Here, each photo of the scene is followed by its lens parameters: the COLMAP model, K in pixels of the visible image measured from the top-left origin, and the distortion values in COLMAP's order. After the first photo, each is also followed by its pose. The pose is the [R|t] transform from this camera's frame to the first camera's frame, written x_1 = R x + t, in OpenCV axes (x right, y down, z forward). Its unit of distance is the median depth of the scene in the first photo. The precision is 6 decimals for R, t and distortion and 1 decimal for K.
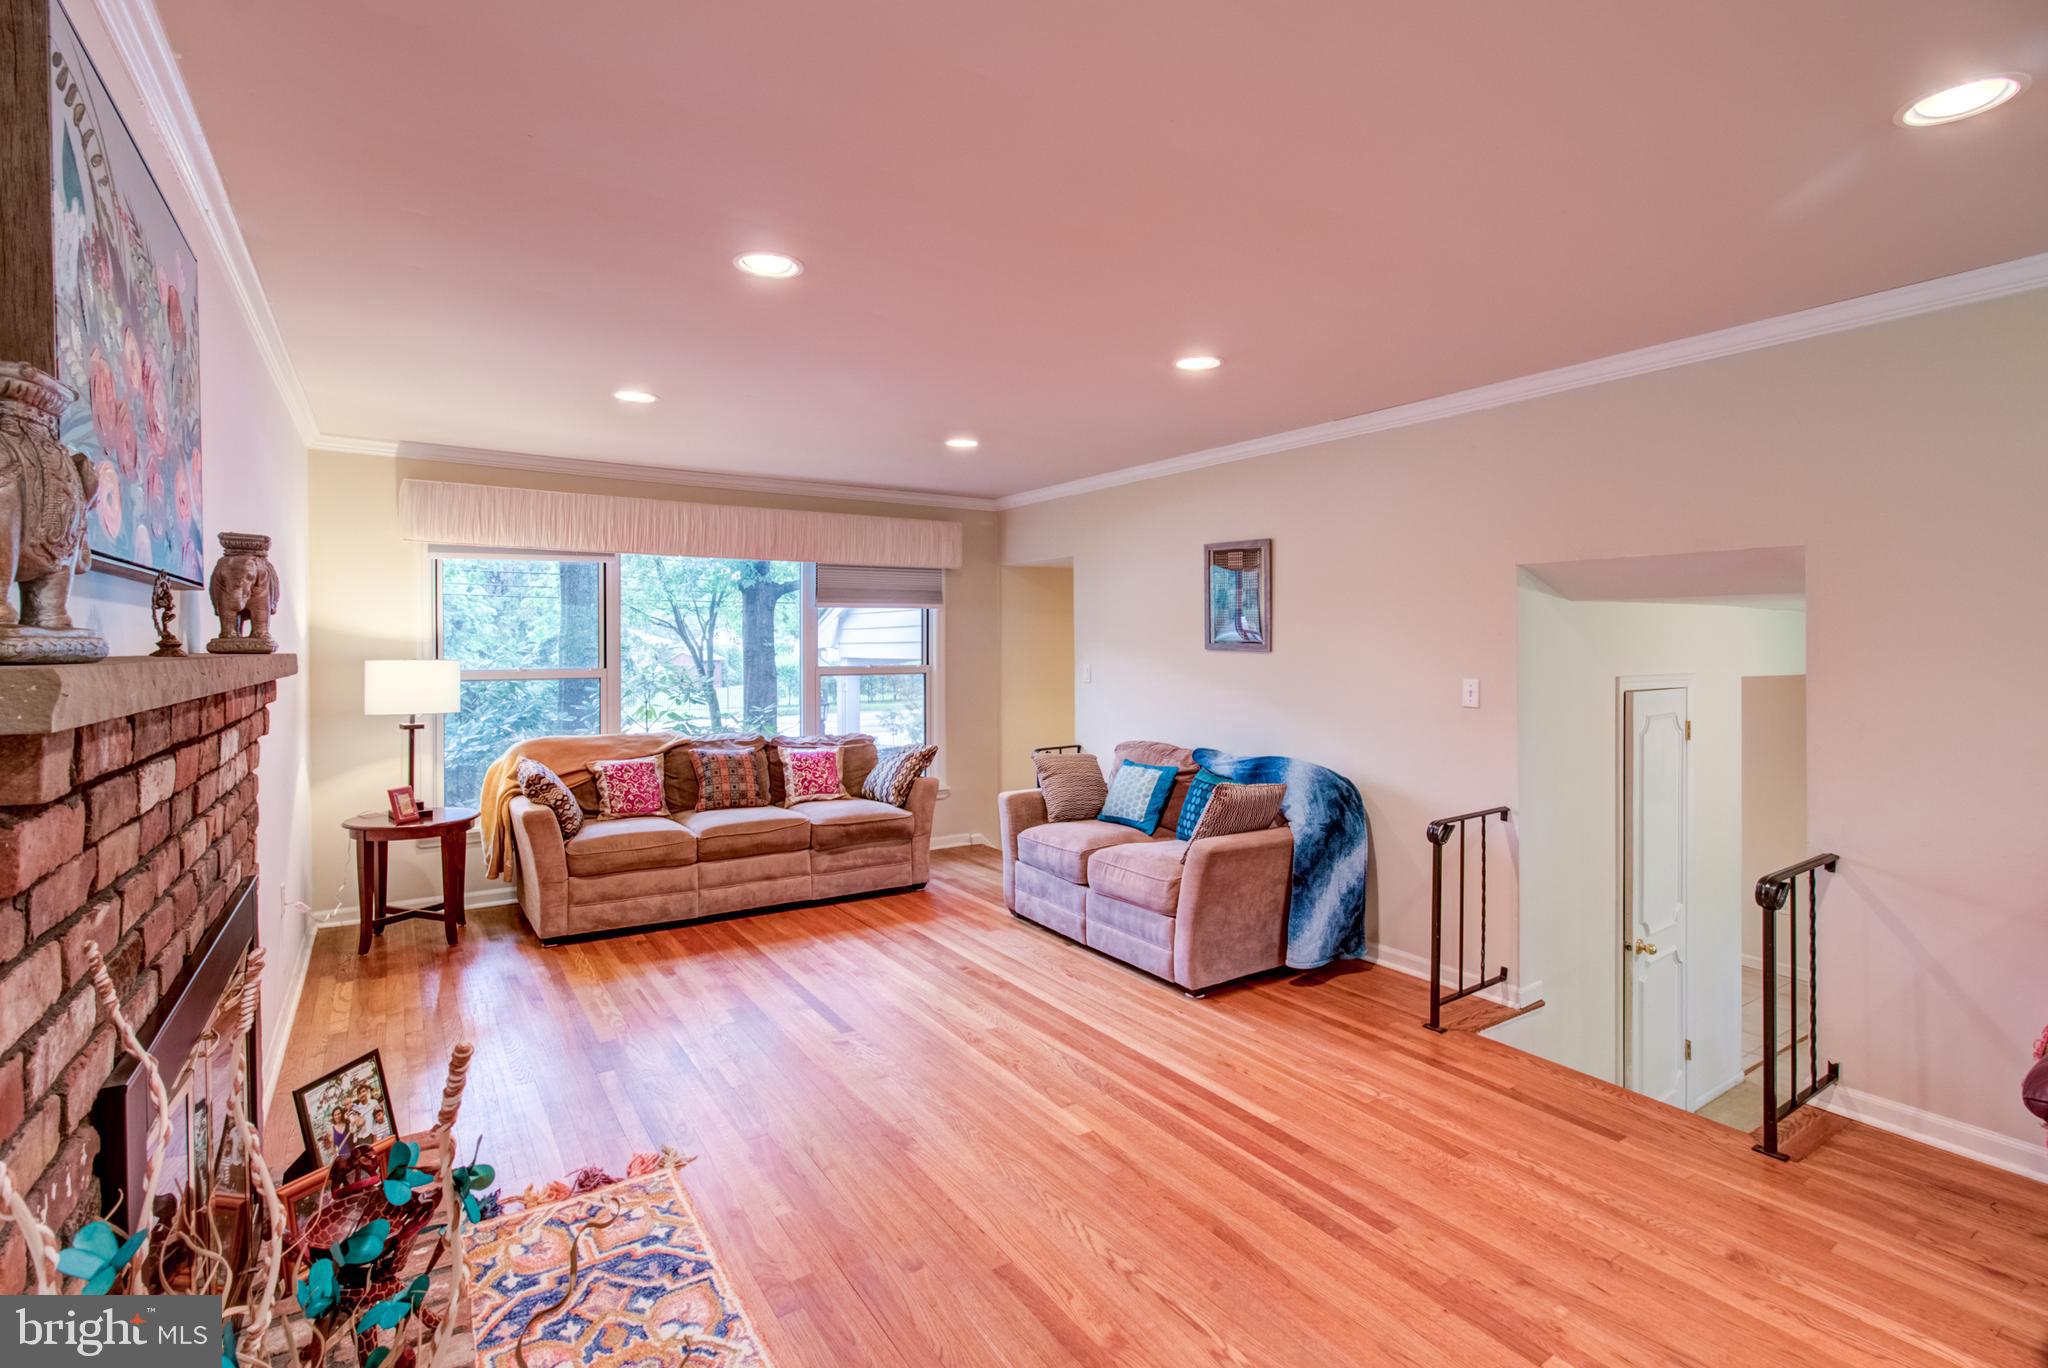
lens RADIAL K [[955.2, 0, 1016.3], [0, 955.2, 638.9], [0, 0, 1]] dist [-0.031273, 0.022751]
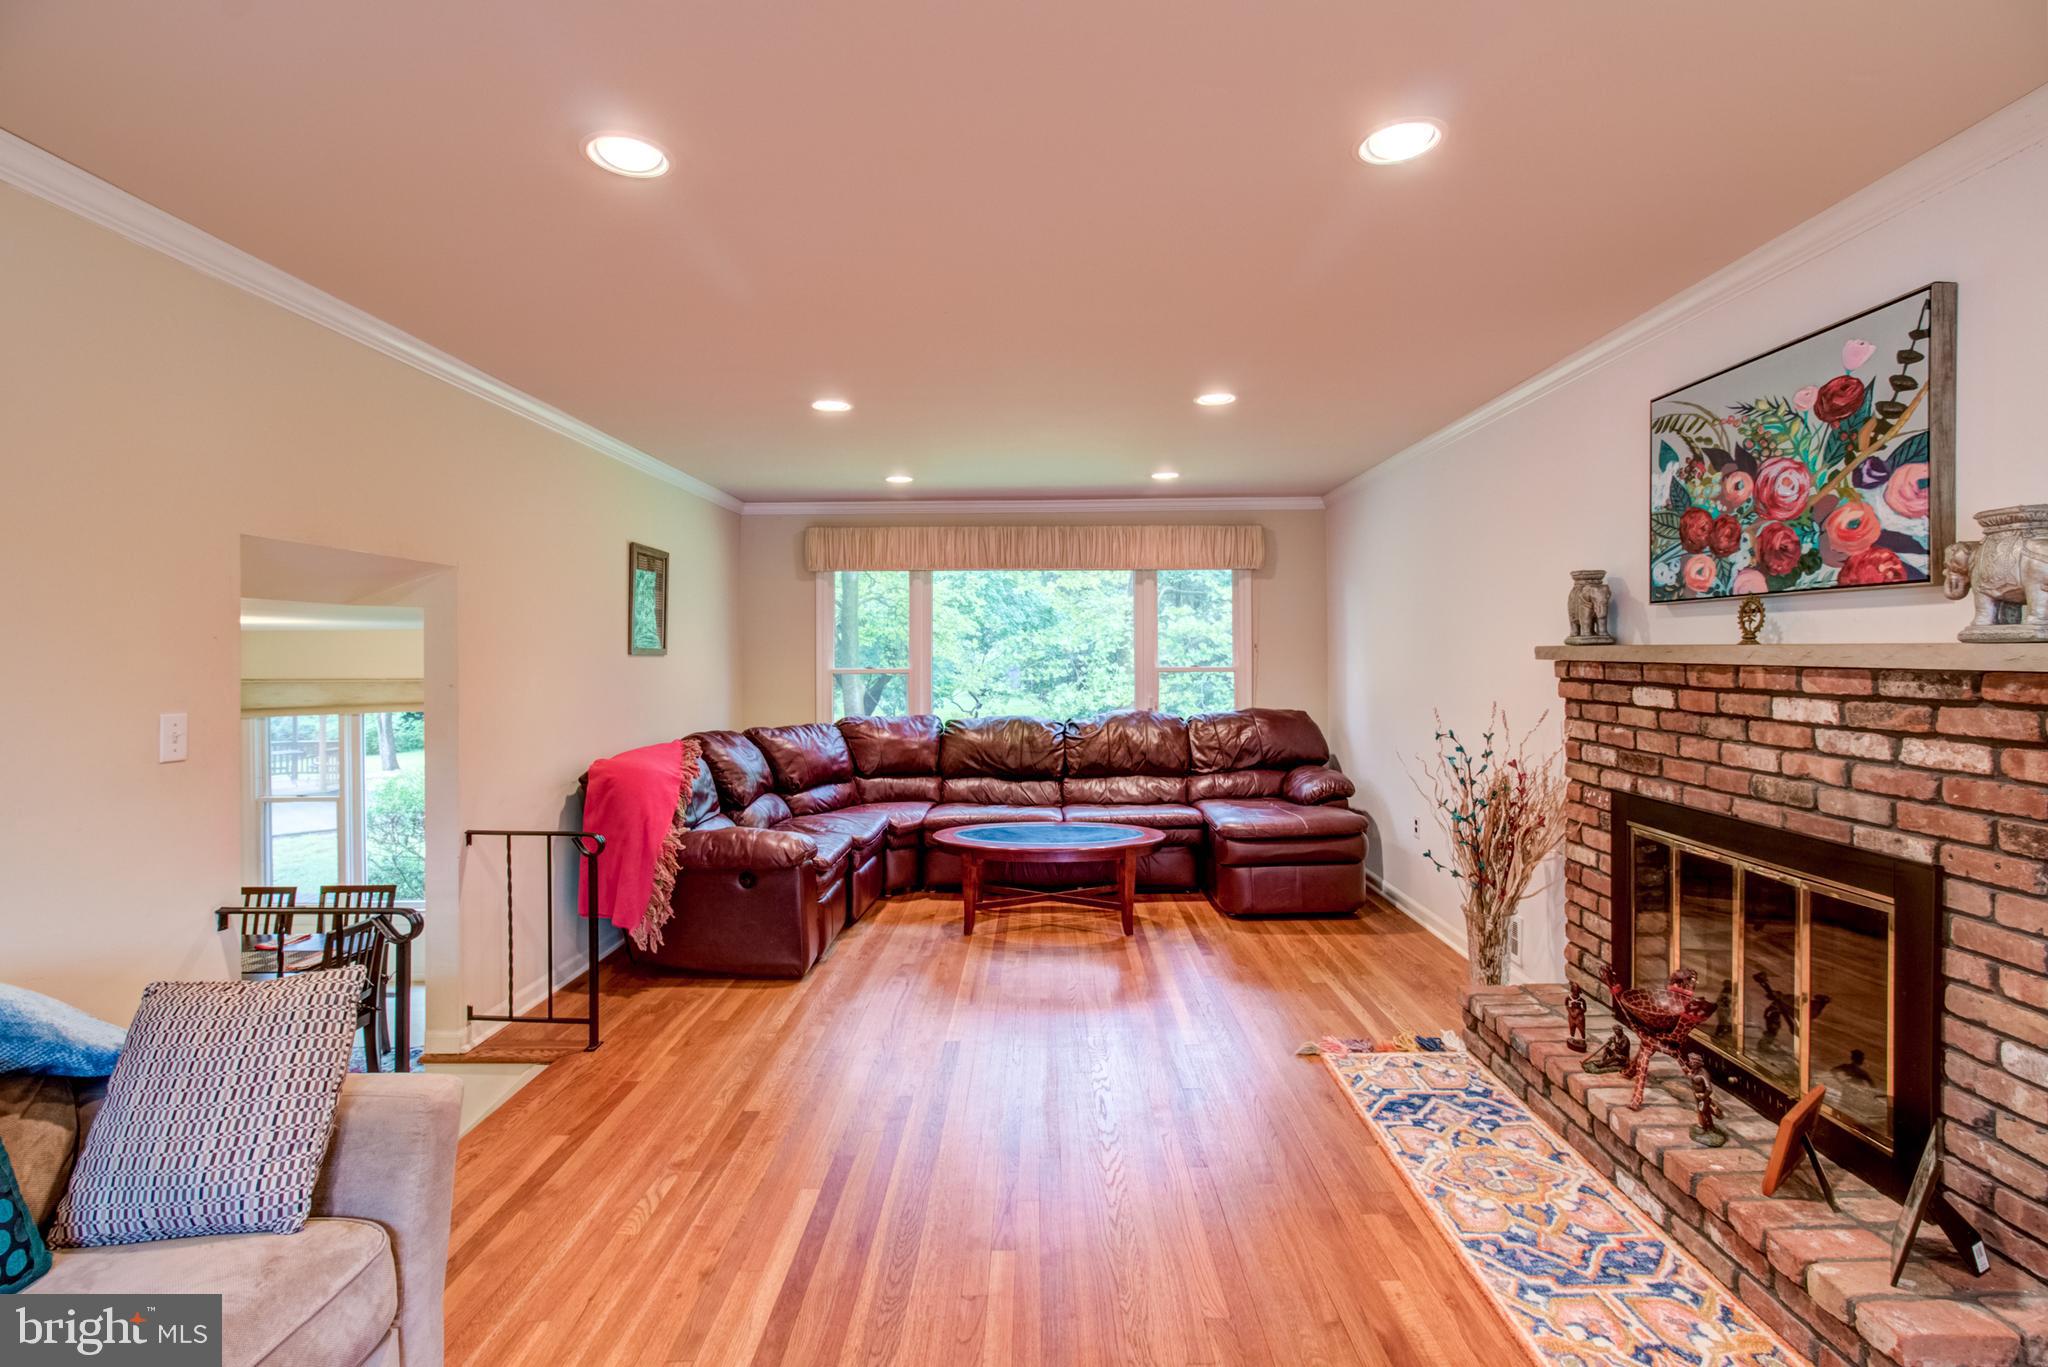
lens RADIAL K [[959.3, 0, 1031.9], [0, 959.3, 642.2], [0, 0, 1]] dist [-0.032304, 0.022126]
pose [[-0.832100, 0.015159, 0.554419, -0.229140], [0.009076, 0.999865, -0.013716, 0.008306], [-0.554552, -0.006381, -0.832125, 0.945847]]
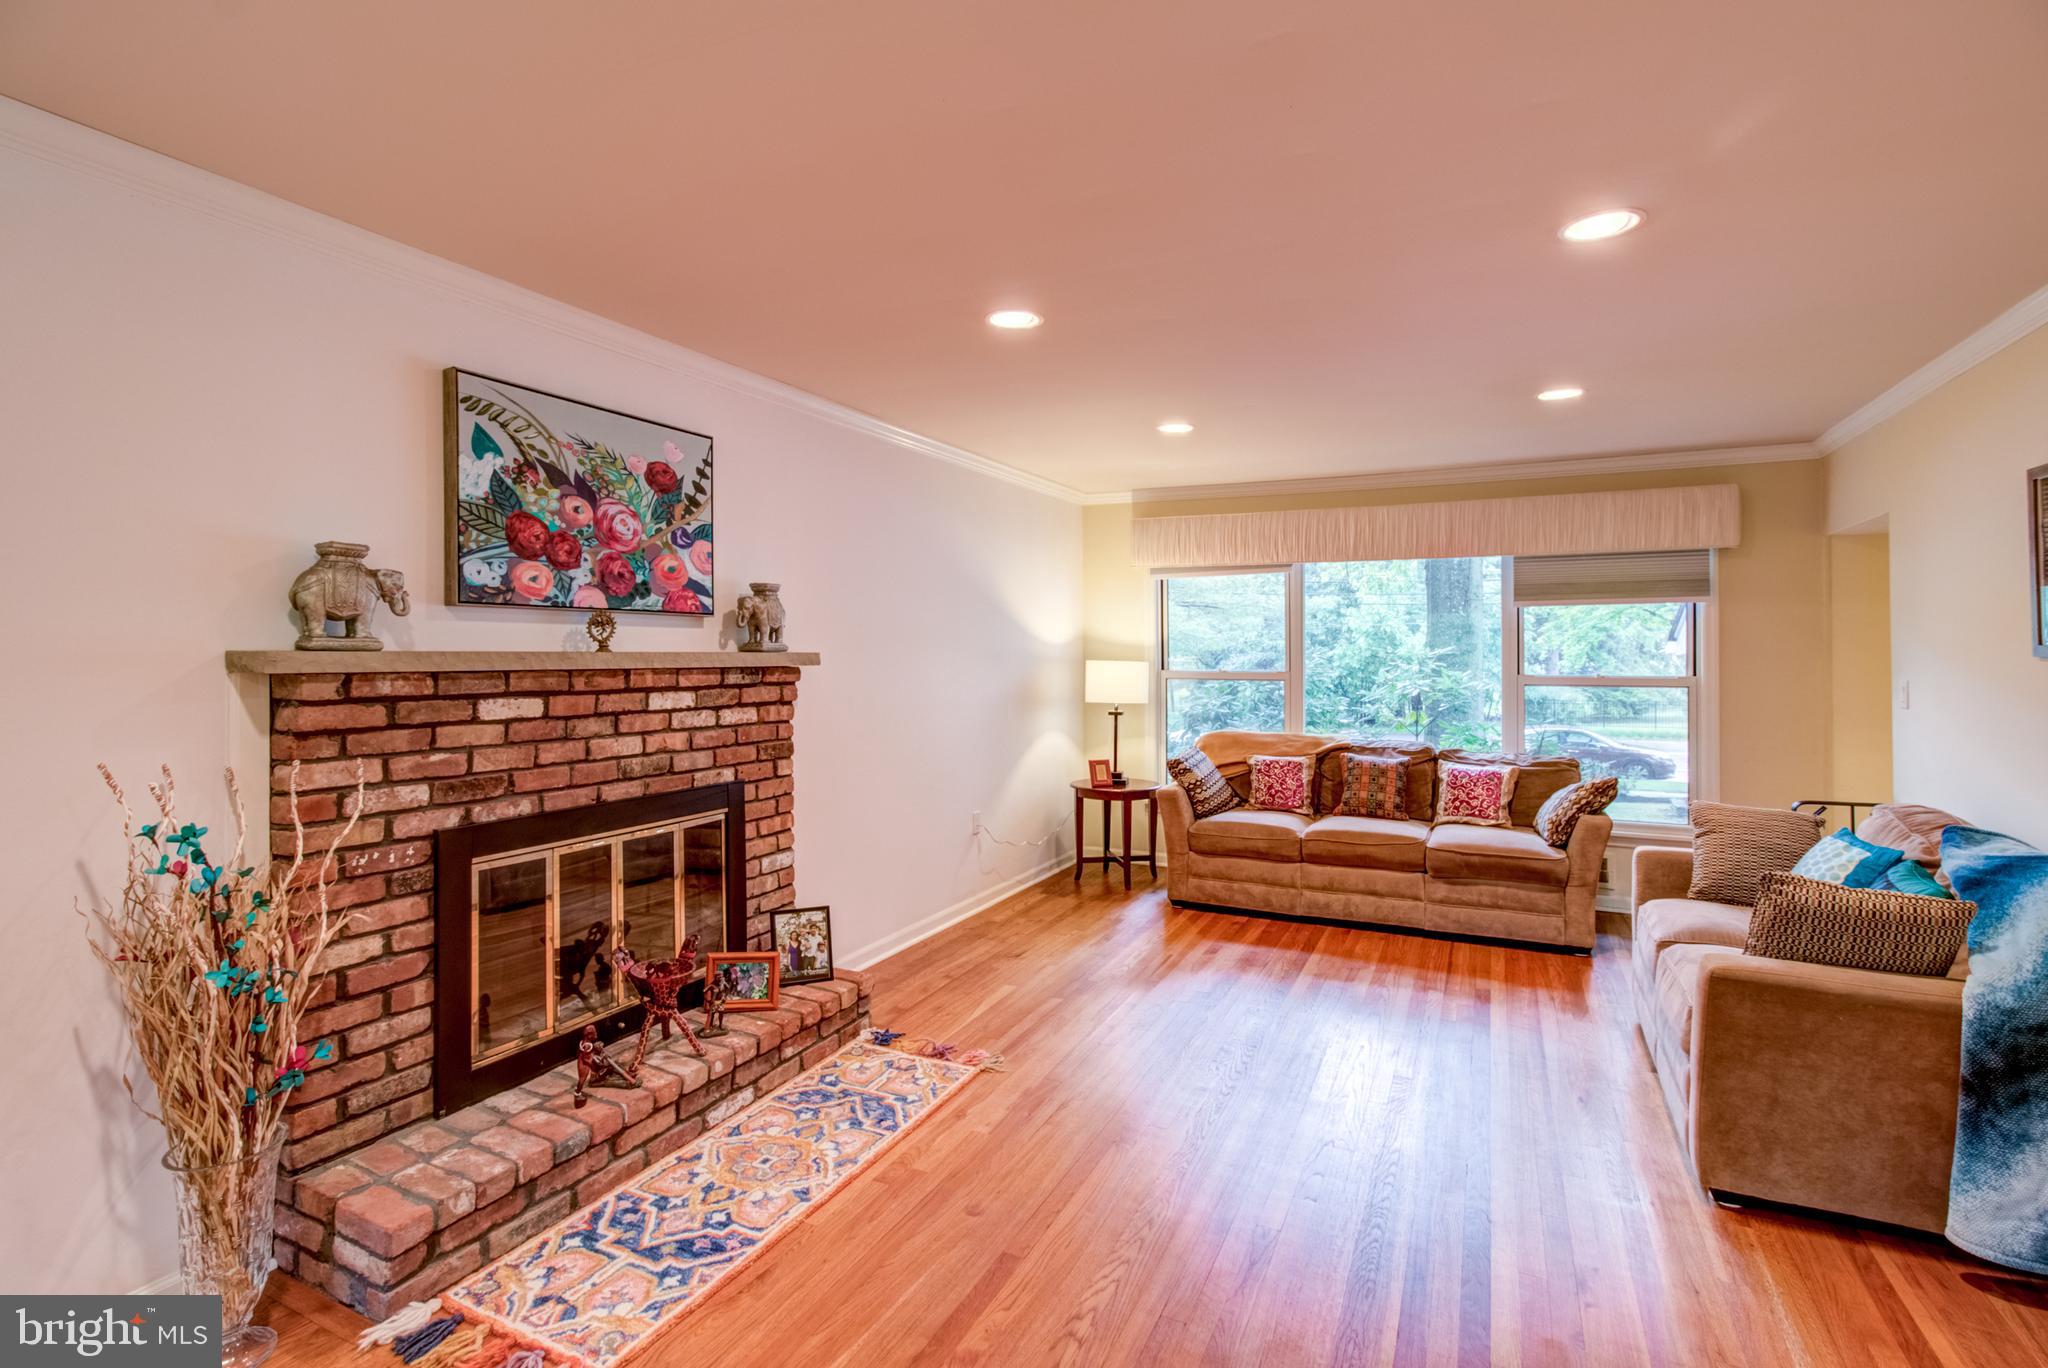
lens RADIAL K [[959.3, 0, 1031.9], [0, 959.3, 642.7], [0, 0, 1]] dist [-0.032304, 0.022126]
pose [[0.515375, -0.006399, -0.856941, 0.392666], [0.002856, 0.999979, -0.005749, 0.004449], [0.856960, 0.000515, 0.515382, 0.218802]]
